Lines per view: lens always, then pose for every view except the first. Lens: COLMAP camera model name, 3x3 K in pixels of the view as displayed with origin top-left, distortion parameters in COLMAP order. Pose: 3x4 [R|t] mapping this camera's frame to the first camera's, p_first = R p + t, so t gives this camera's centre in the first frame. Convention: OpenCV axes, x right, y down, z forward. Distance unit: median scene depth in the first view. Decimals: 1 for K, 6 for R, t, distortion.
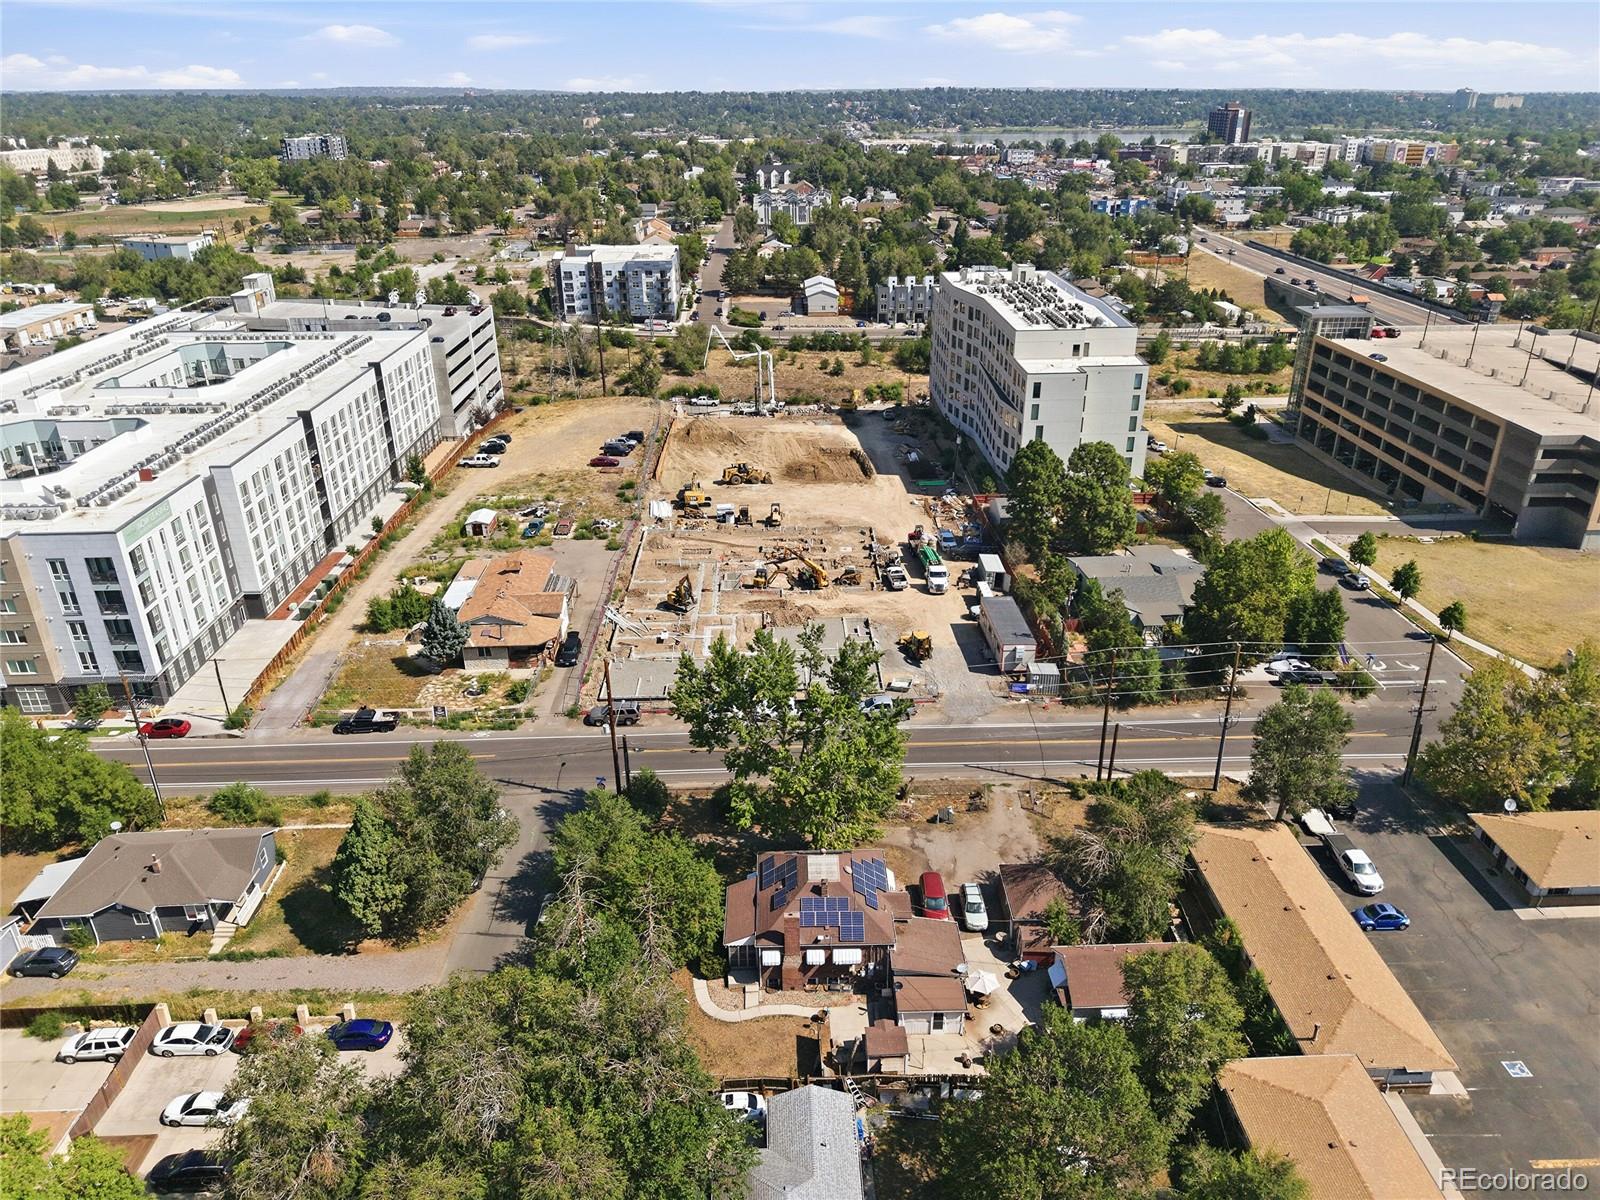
lens RADIAL K [[1098.3, 0, 807.6], [0, 1098.3, 603.2], [0, 0, 1]] dist [0.035475, -0.042308]
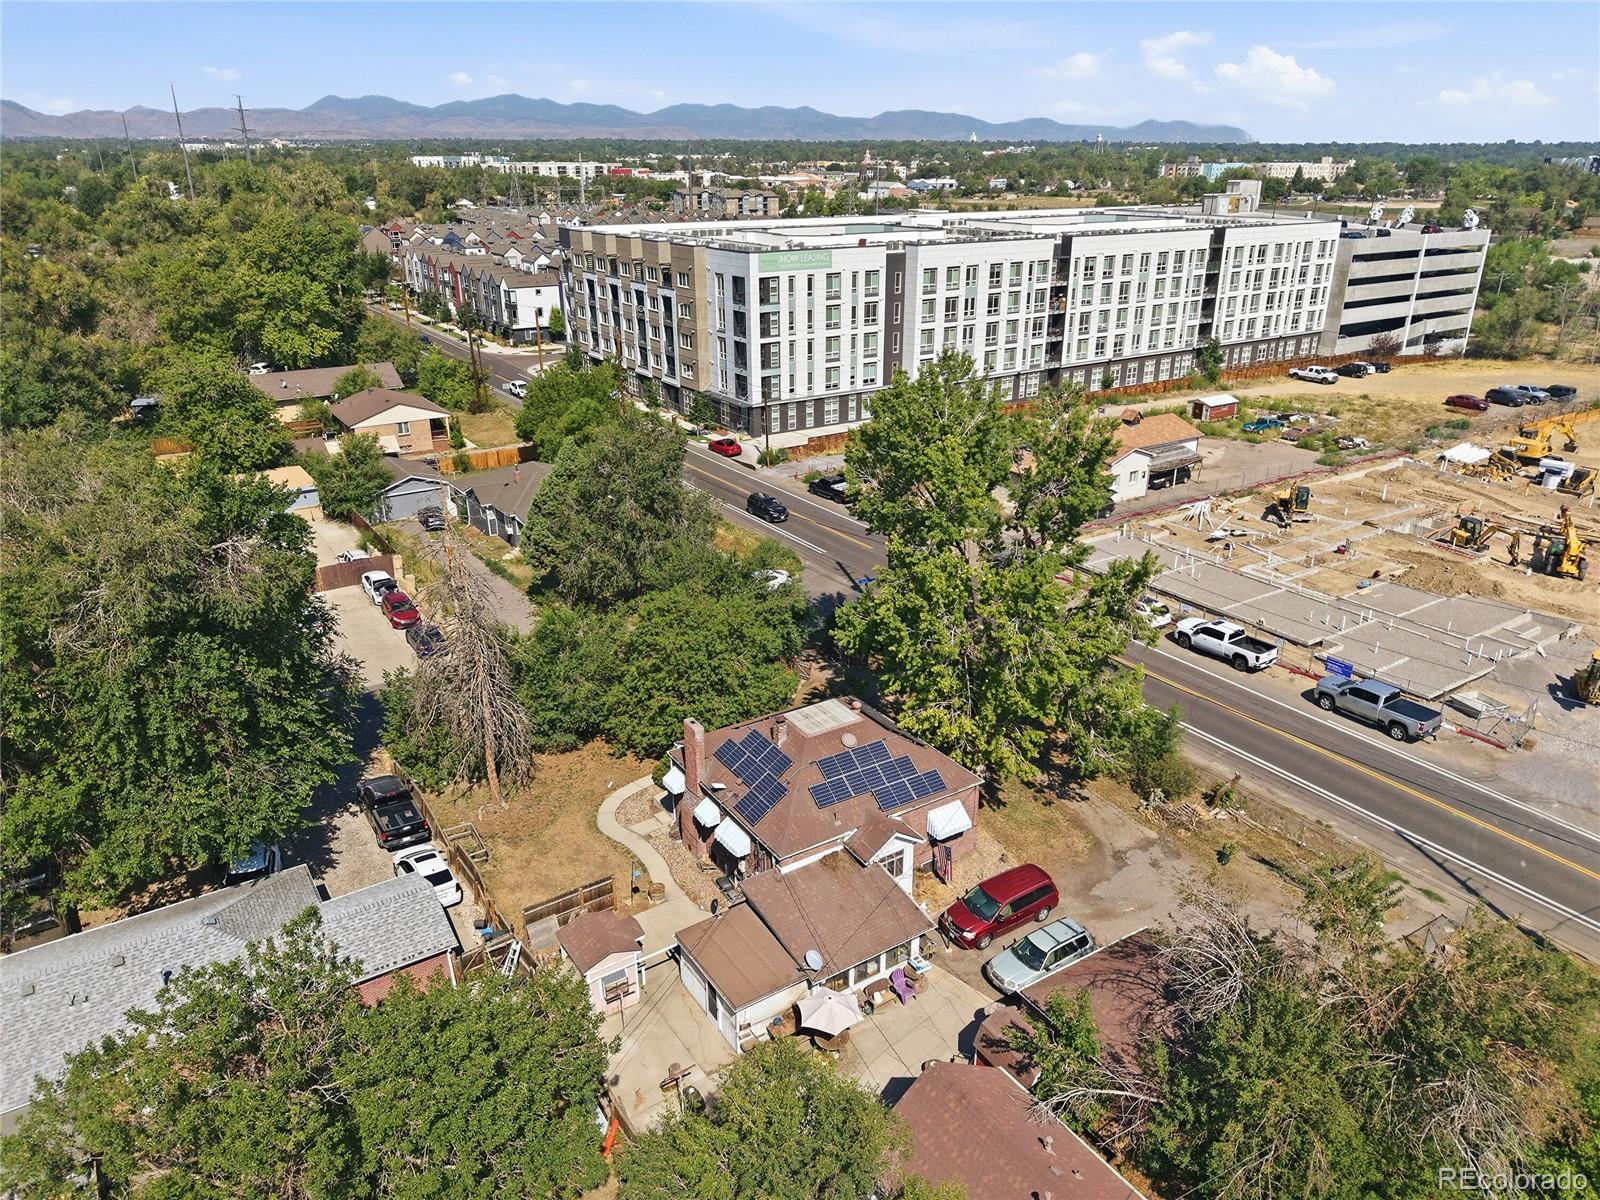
lens RADIAL K [[1098.3, 0, 806.8], [0, 1098.3, 606.3], [0, 0, 1]] dist [0.035475, -0.042308]
pose [[0.525582, 0.326445, -0.785619, 0.283802], [-0.358622, 0.922408, 0.143365, 0.063717], [0.771462, 0.206390, 0.601871, 0.384822]]
